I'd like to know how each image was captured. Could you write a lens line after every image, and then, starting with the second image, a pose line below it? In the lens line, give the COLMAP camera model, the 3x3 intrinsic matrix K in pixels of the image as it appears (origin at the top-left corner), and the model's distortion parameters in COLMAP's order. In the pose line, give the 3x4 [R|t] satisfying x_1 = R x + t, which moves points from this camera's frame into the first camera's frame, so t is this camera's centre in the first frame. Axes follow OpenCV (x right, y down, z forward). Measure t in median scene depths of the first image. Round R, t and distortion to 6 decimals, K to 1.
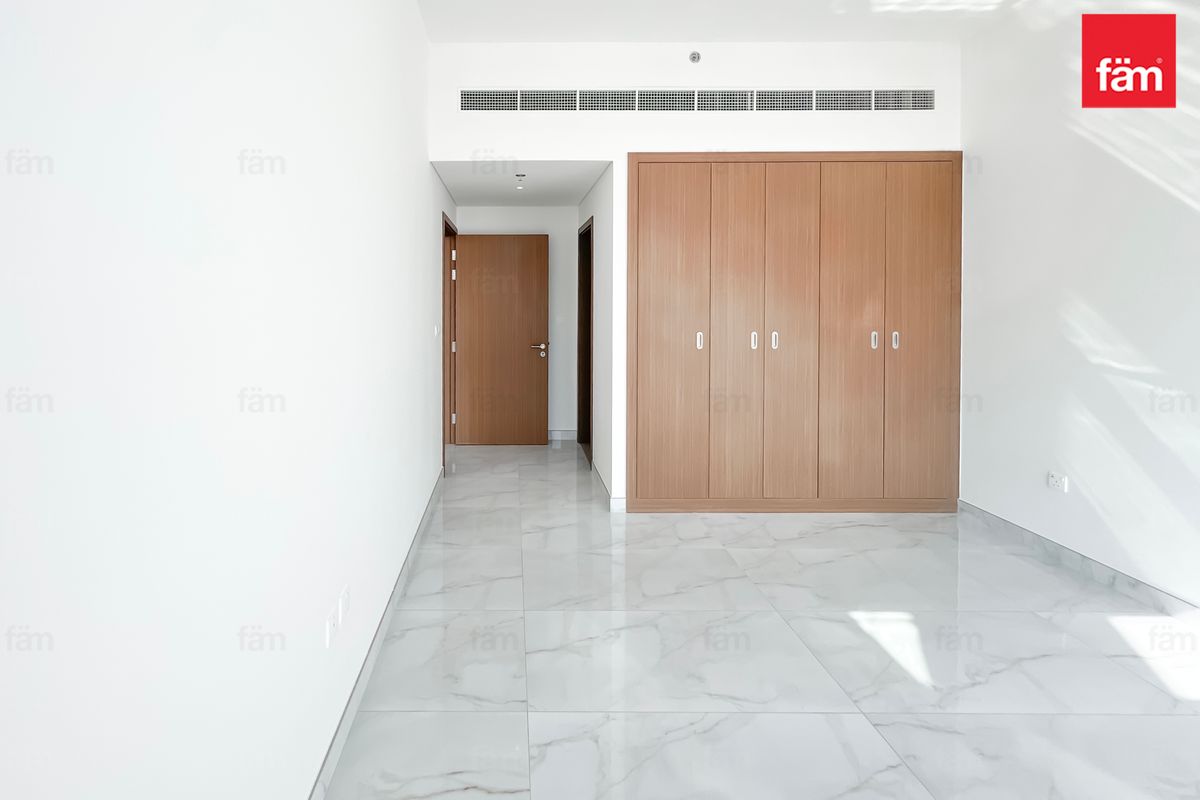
lens RADIAL K [[499.0, 0, 506.1], [0, 499.0, 297.9], [0, 0, 1]] dist [-0.000430, 0.000159]
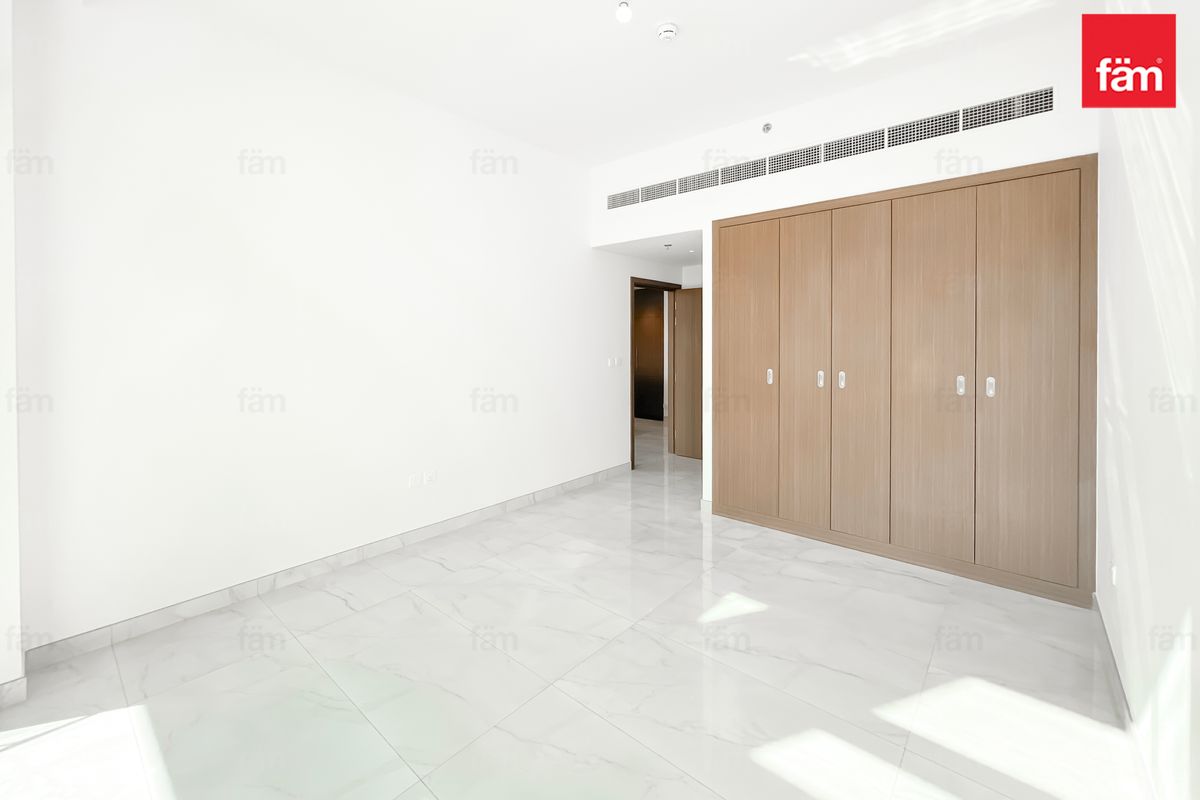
lens RADIAL K [[468.0, 0, 621.5], [0, 468.0, 344.6], [0, 0, 1]] dist [0.000423, 0.000072]
pose [[0.787889, 0.007650, -0.615769, 0.887501], [-0.009581, 0.999954, 0.000162, 0.019132], [0.615742, 0.005772, 0.787926, -0.053653]]
